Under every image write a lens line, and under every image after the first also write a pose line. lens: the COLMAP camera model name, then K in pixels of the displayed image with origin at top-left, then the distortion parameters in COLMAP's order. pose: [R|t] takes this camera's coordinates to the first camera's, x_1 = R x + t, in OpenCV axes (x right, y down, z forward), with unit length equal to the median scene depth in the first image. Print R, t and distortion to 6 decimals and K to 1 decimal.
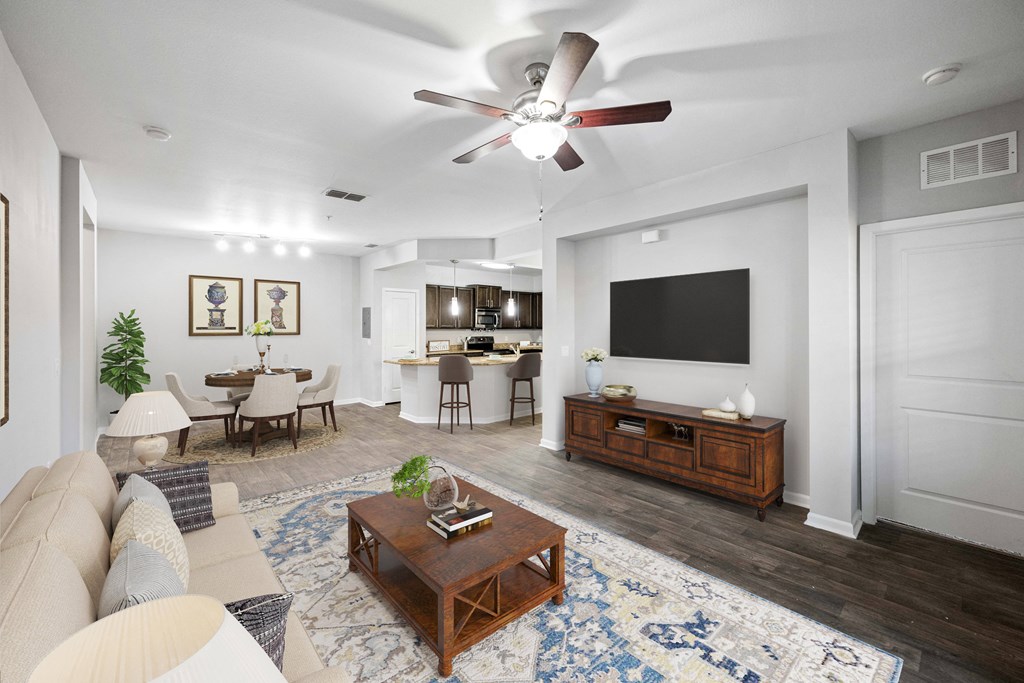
lens RADIAL K [[426.1, 0, 514.7], [0, 426.1, 323.4], [0, 0, 1]] dist [-0.002930, -0.000115]
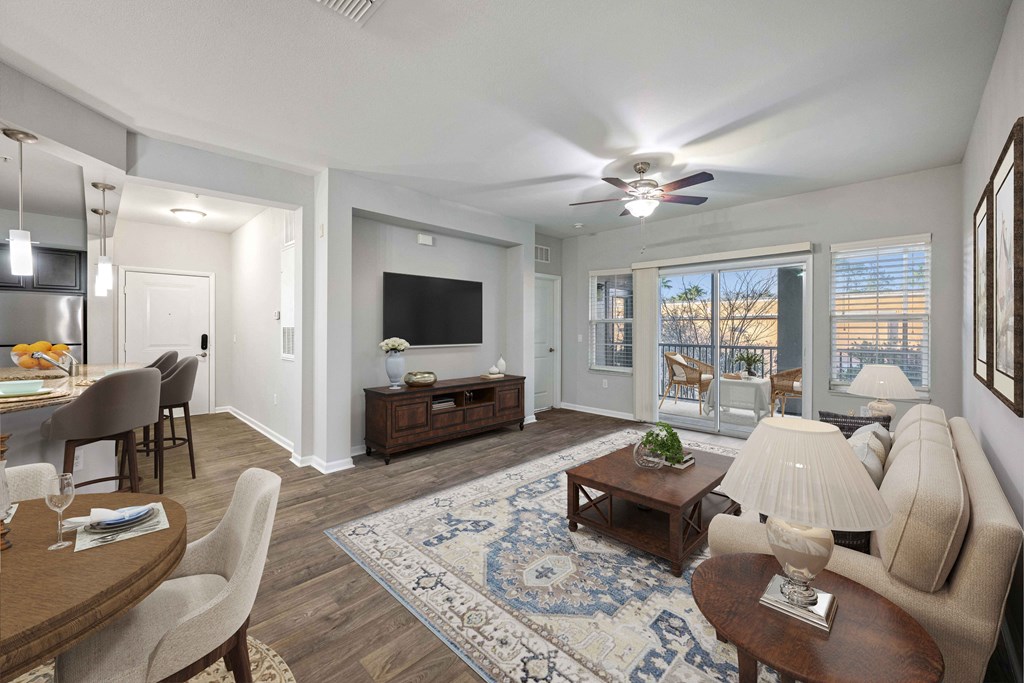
lens RADIAL K [[402.1, 0, 514.1], [0, 402.1, 329.4], [0, 0, 1]] dist [0.001423, 0.000114]
pose [[-0.063393, 0.002777, 0.997985, -0.413641], [-0.009654, 0.999948, -0.003395, 0.021413], [-0.997942, -0.009850, -0.063363, 0.435130]]
